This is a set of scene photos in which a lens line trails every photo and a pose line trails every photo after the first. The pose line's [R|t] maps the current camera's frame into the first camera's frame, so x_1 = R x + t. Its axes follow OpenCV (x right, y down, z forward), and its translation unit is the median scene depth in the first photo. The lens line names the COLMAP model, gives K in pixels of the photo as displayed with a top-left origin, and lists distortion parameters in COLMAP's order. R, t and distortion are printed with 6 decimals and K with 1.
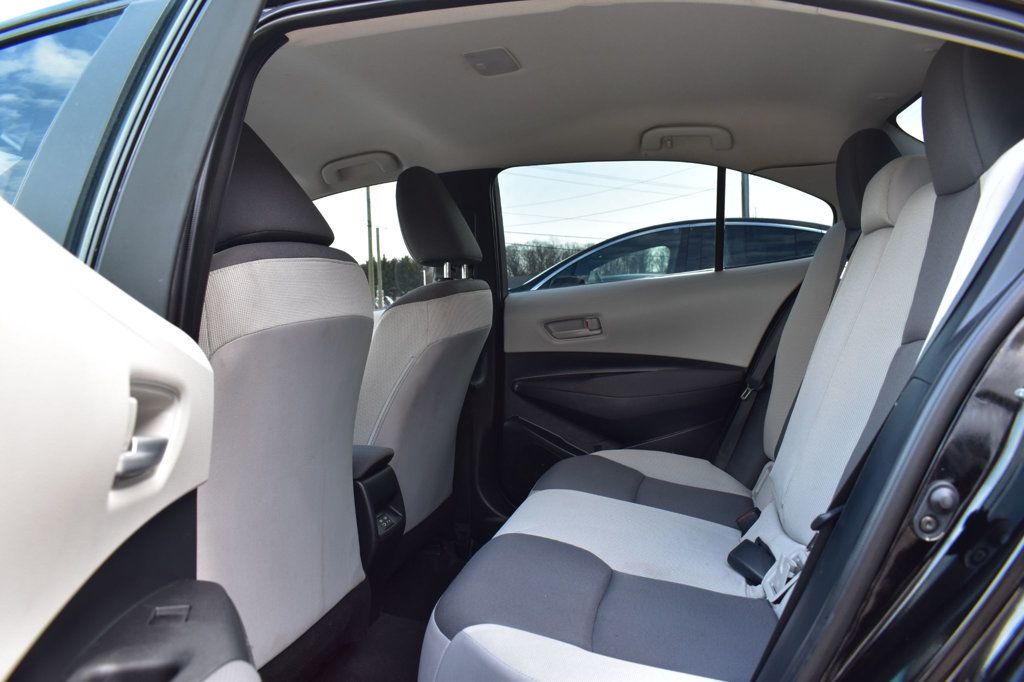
lens RADIAL K [[802.5, 0, 512.0], [0, 802.5, 341.0], [0, 0, 1]] dist [-0.107449, -0.000219]
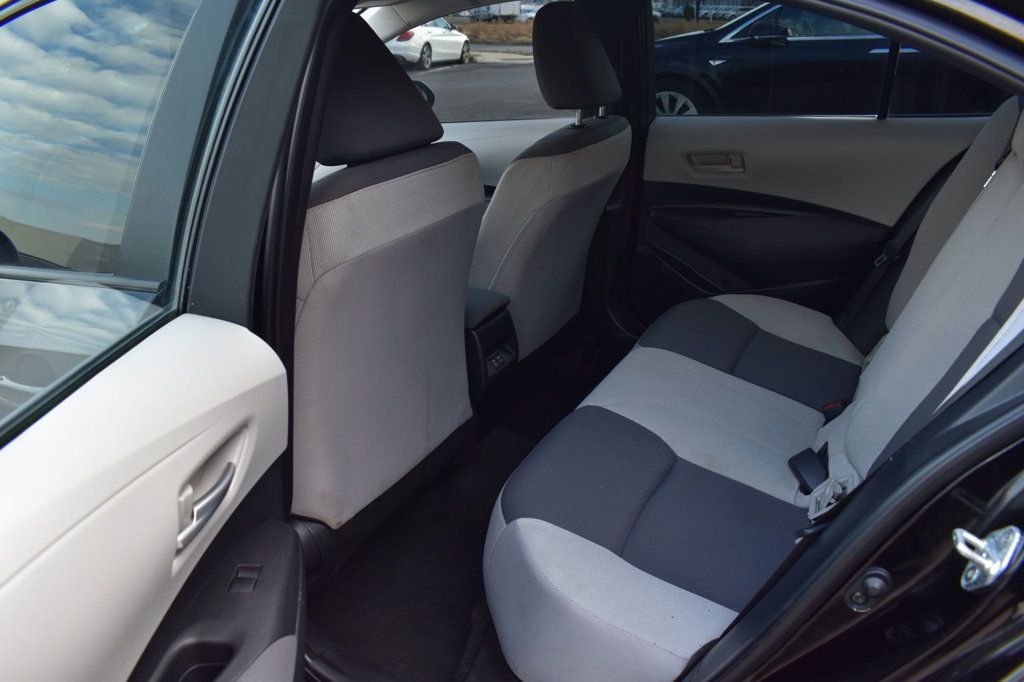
lens RADIAL K [[809.0, 0, 512.0], [0, 809.0, 341.0], [0, 0, 1]] dist [-0.104490, 0.004706]
pose [[0.966919, 0.130580, -0.219129, 0.101699], [-0.042474, 0.929466, 0.366456, -0.208414], [0.251524, -0.345026, 0.904264, -0.014197]]
